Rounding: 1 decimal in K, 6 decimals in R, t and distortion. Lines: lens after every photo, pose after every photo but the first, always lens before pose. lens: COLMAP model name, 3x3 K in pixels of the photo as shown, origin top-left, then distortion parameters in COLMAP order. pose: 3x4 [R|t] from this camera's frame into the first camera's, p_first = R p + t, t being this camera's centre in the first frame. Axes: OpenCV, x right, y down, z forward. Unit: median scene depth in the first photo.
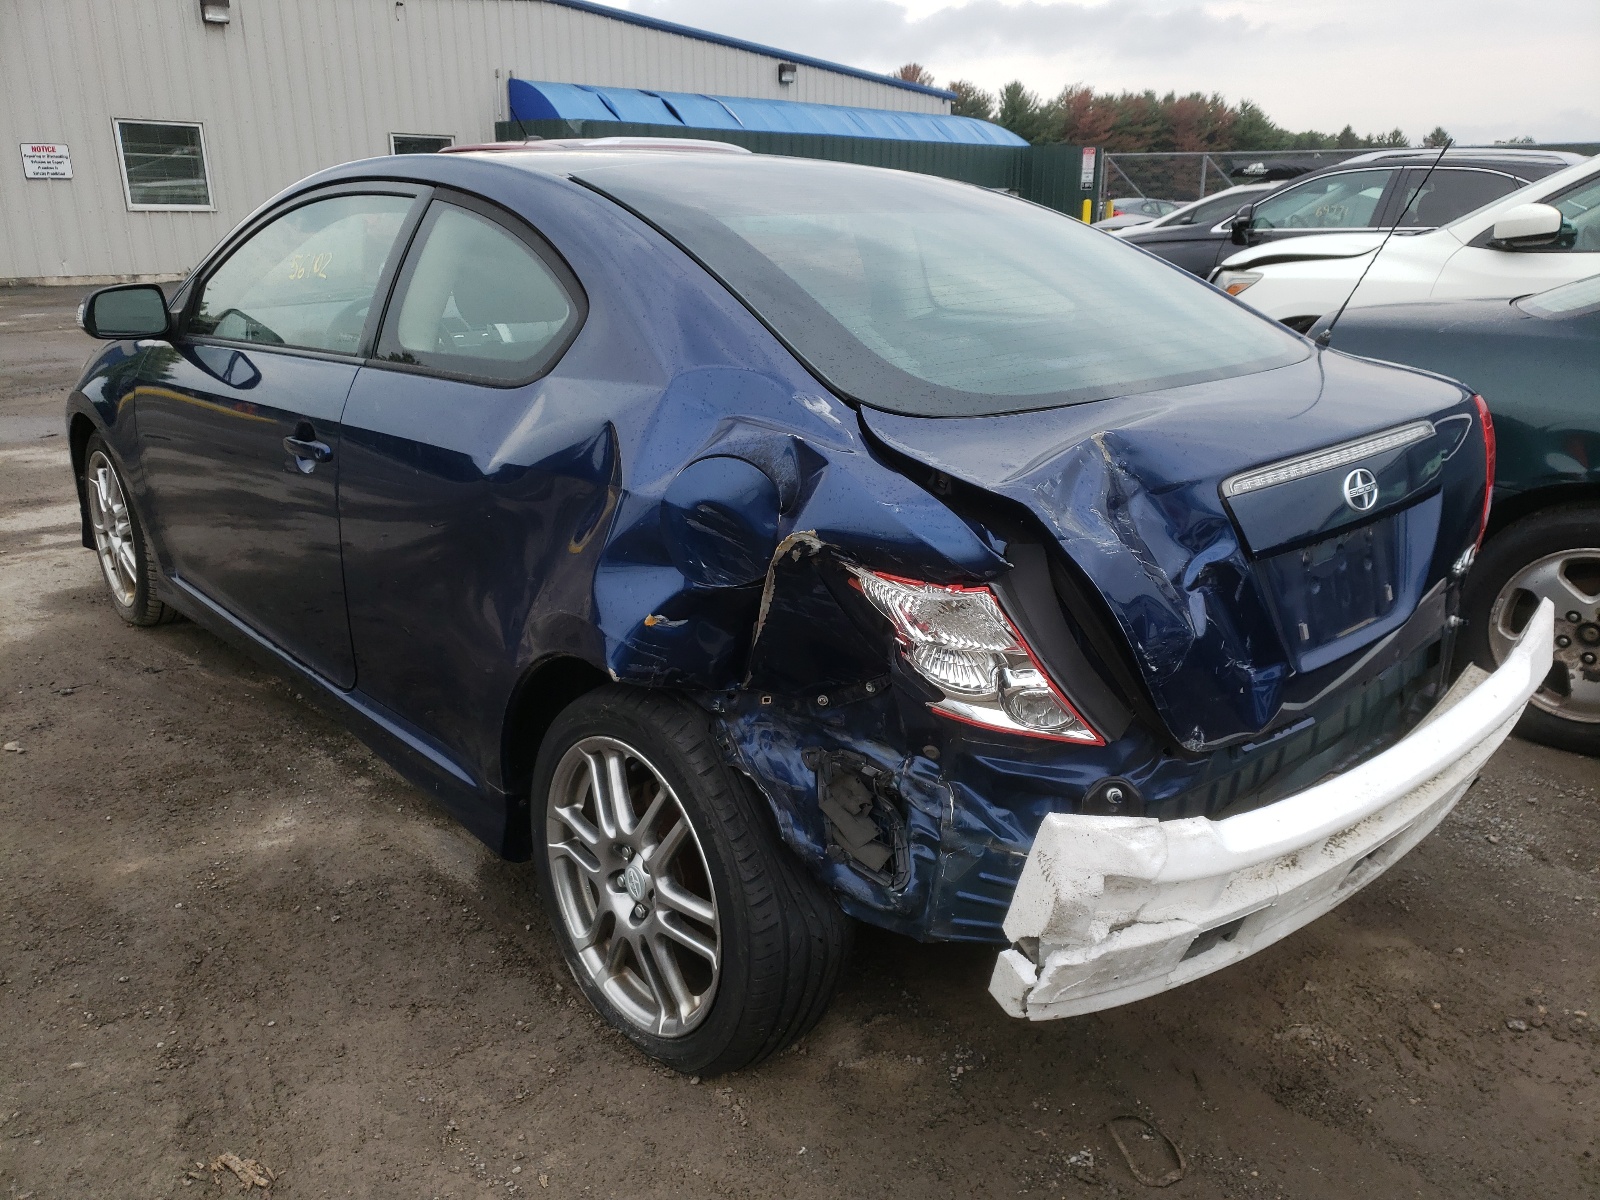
lens RADIAL K [[1255.9, 0, 800.0], [0, 1255.9, 600.0], [0, 0, 1]] dist [0.068167, -0.109263]
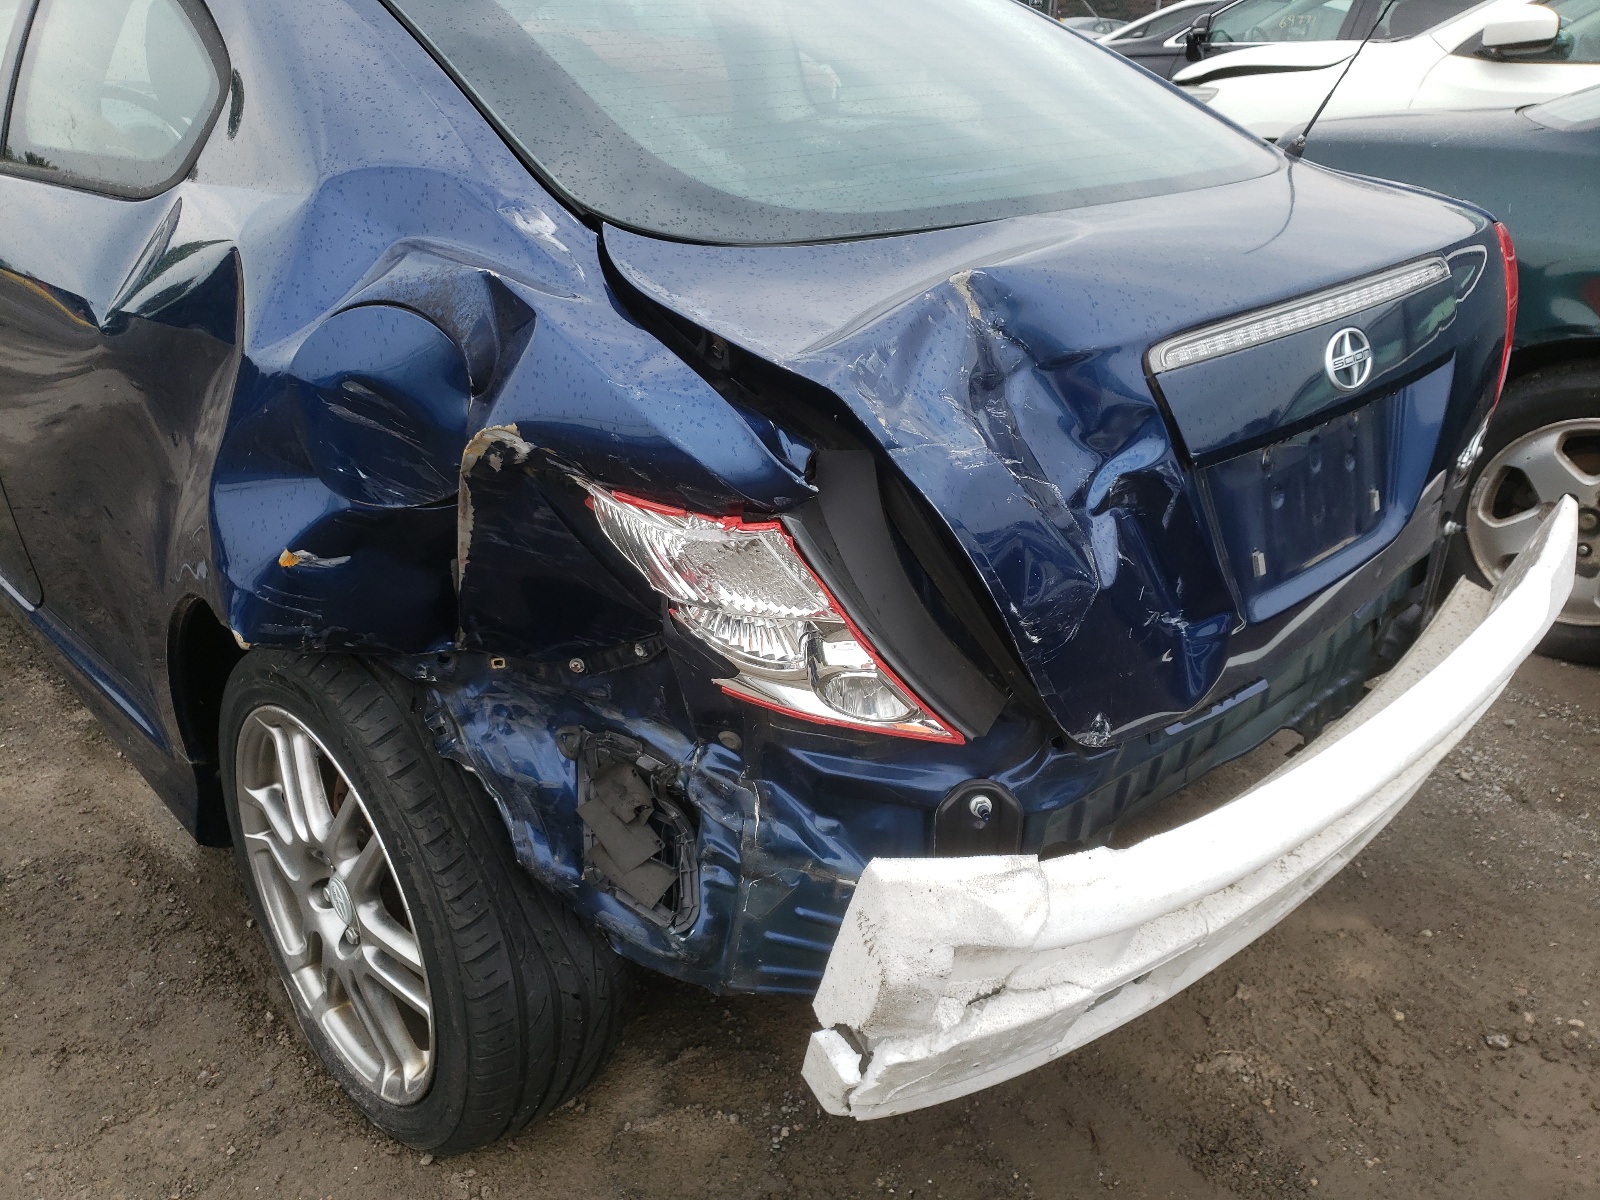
lens RADIAL K [[1255.9, 0, 800.0], [0, 1255.9, 600.0], [0, 0, 1]] dist [0.068167, -0.109263]
pose [[0.999075, -0.005061, 0.042707, 0.111675], [-0.000218, 0.992441, 0.122722, -0.040503], [-0.043005, -0.122618, 0.991522, 0.306766]]
